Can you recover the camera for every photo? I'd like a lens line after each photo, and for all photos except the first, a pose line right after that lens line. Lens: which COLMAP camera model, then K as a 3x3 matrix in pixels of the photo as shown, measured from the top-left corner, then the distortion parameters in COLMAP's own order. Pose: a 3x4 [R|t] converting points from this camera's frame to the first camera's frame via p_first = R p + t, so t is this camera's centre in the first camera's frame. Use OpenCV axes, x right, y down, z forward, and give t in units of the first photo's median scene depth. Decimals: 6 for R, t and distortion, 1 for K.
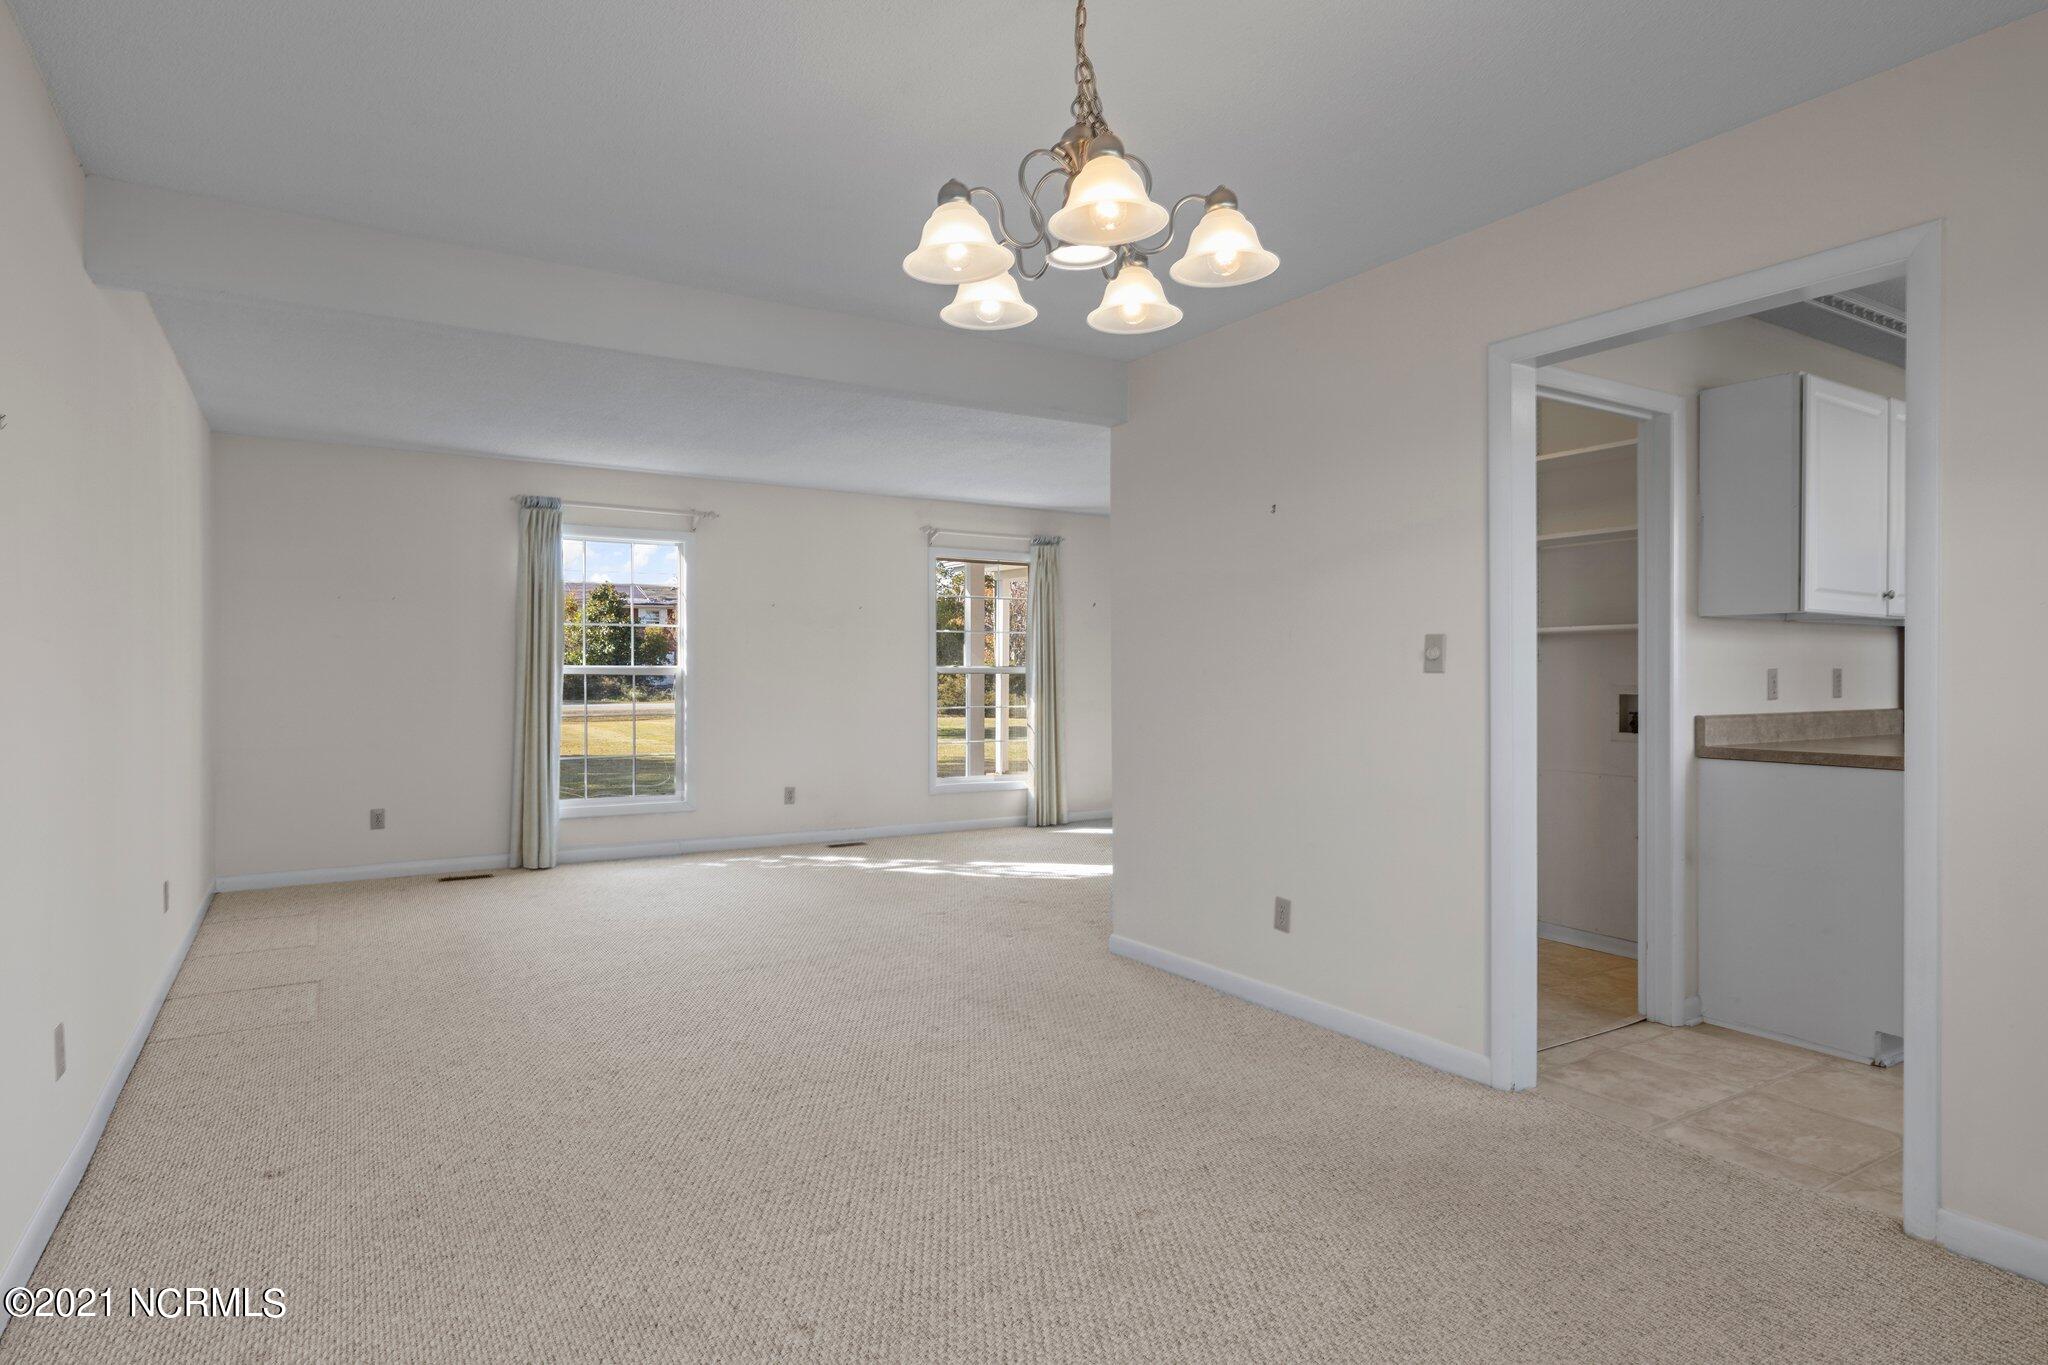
lens RADIAL K [[1145.7, 0, 1030.1], [0, 1145.7, 679.0], [0, 0, 1]] dist [0.001874, -0.000479]
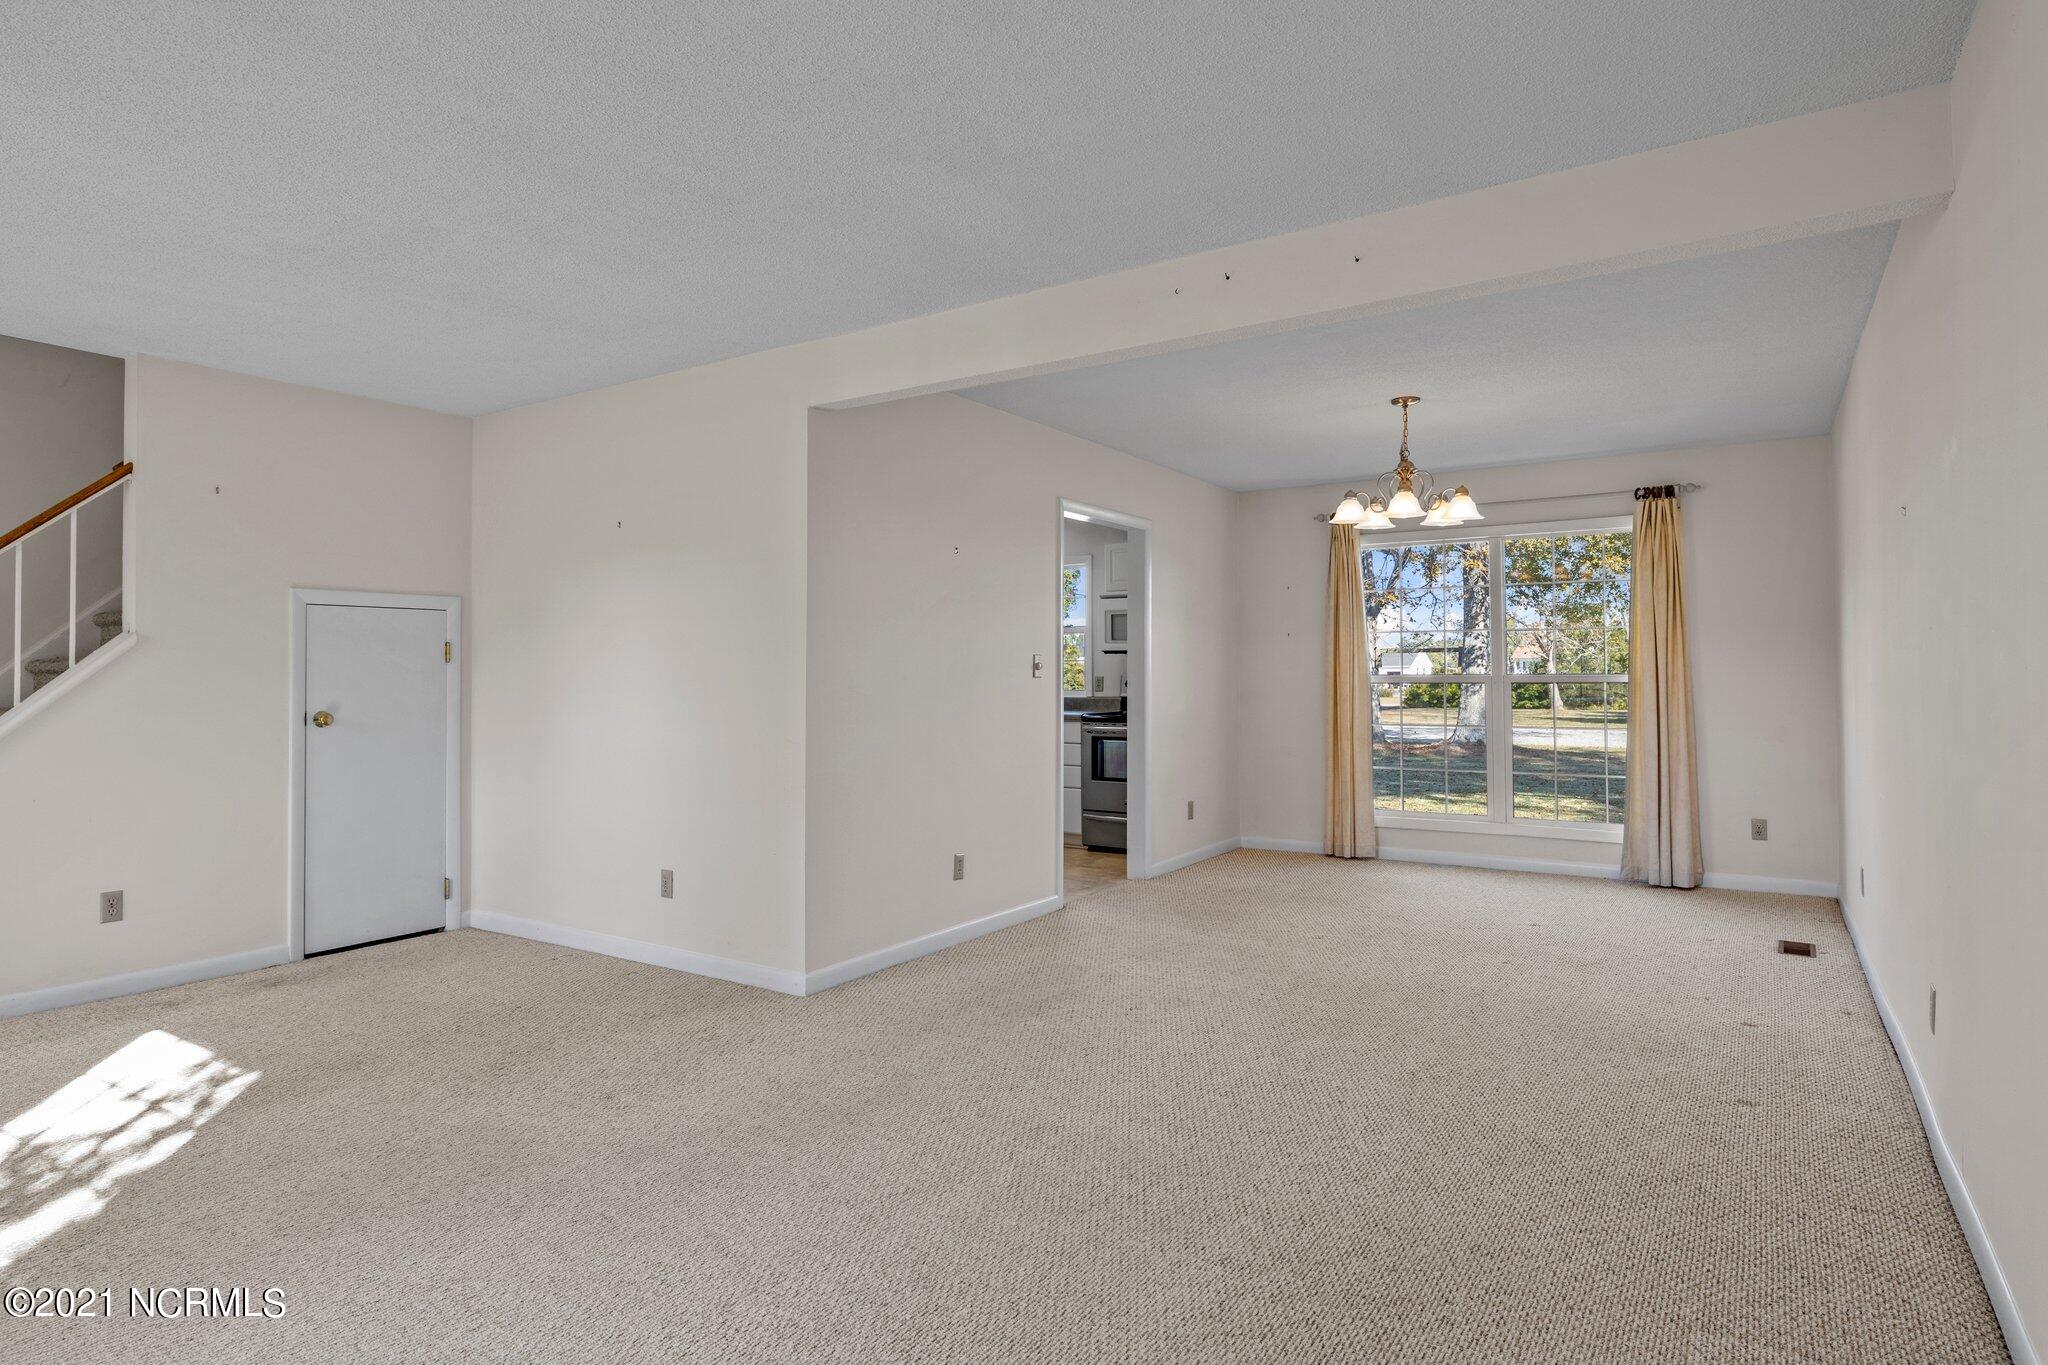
lens RADIAL K [[1105.7, 0, 1023.9], [0, 1105.7, 644.9], [0, 0, 1]] dist [-0.001211, -0.000987]
pose [[-0.422862, 0.029941, 0.905699, -1.089216], [0.009931, 0.999547, -0.028407, -0.007726], [-0.906140, -0.003018, -0.422968, 1.692224]]
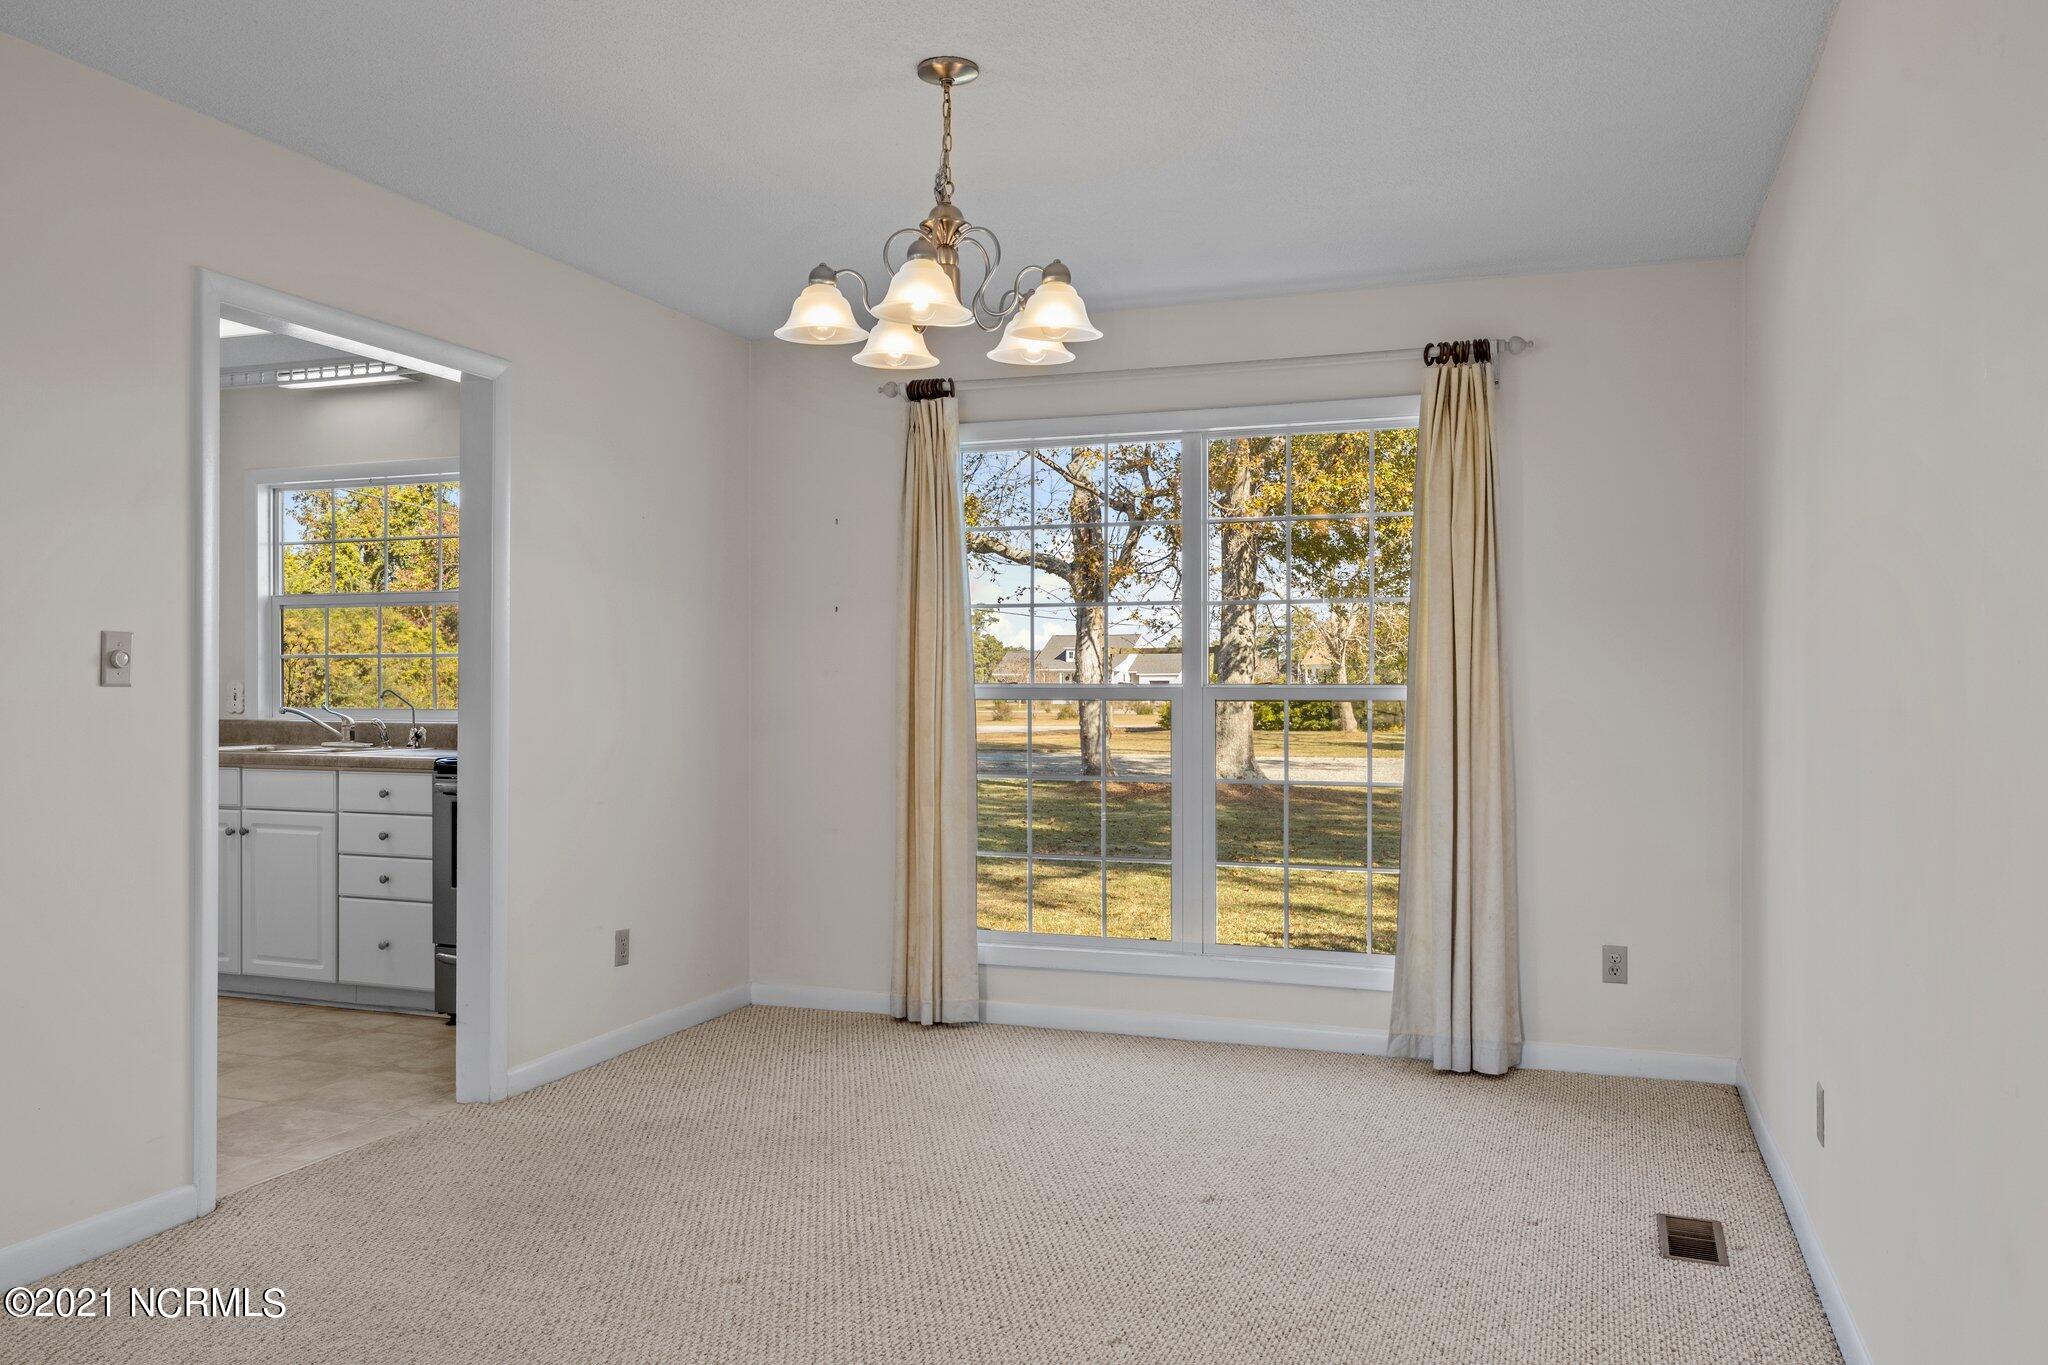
lens RADIAL K [[1510.2, 0, 1024.0], [0, 1510.2, 682.5], [0, 0, 1]] dist [0.000929, -0.000549]
pose [[-0.619773, 0.002574, 0.784777, -0.713745], [0.004006, 0.999992, -0.000116, -0.005250], [-0.784771, 0.003071, -0.619778, 1.133675]]
